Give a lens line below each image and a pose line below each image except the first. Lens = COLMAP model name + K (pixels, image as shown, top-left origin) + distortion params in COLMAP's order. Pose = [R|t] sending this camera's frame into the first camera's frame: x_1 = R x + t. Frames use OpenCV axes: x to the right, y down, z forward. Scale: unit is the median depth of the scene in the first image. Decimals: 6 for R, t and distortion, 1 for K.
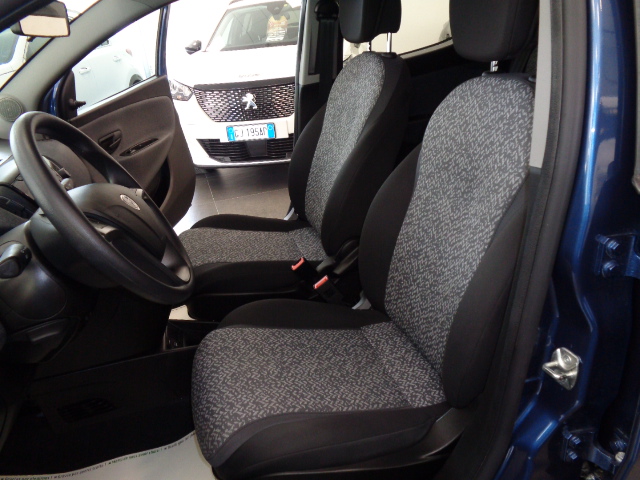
lens RADIAL K [[478.2, 0, 320.0], [0, 478.2, 240.0], [0, 0, 1]] dist [-0.003718, 0.001046]
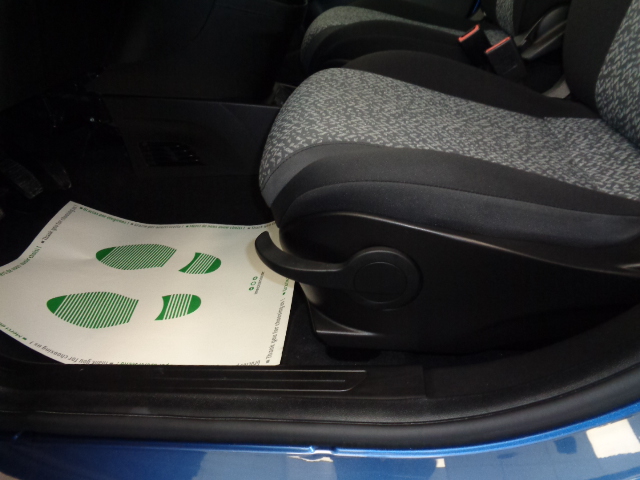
lens RADIAL K [[478.2, 0, 320.0], [0, 478.2, 240.0], [0, 0, 1]] dist [-0.003718, 0.001046]
pose [[0.920452, 0.237460, -0.310452, 0.056814], [-0.181479, 0.963128, 0.198619, 0.328749], [0.346169, -0.126479, 0.929607, 0.342300]]
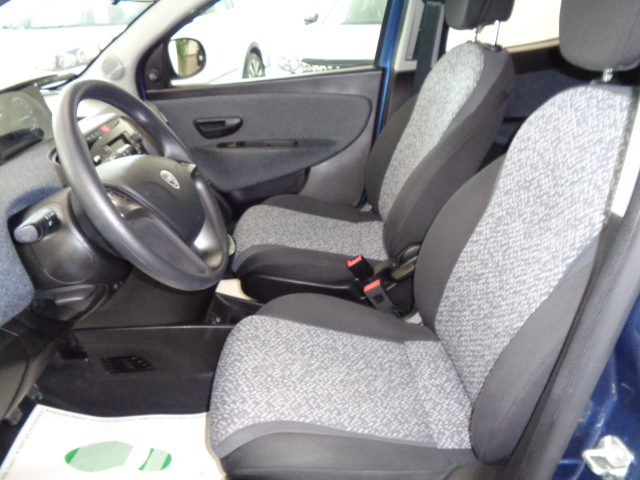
lens RADIAL K [[478.2, 0, 320.0], [0, 478.2, 240.0], [0, 0, 1]] dist [-0.003718, 0.001046]
pose [[0.967836, 0.167091, -0.188078, 0.082551], [-0.158689, 0.985565, 0.058987, -0.049823], [0.195219, -0.027243, 0.980381, 0.079147]]
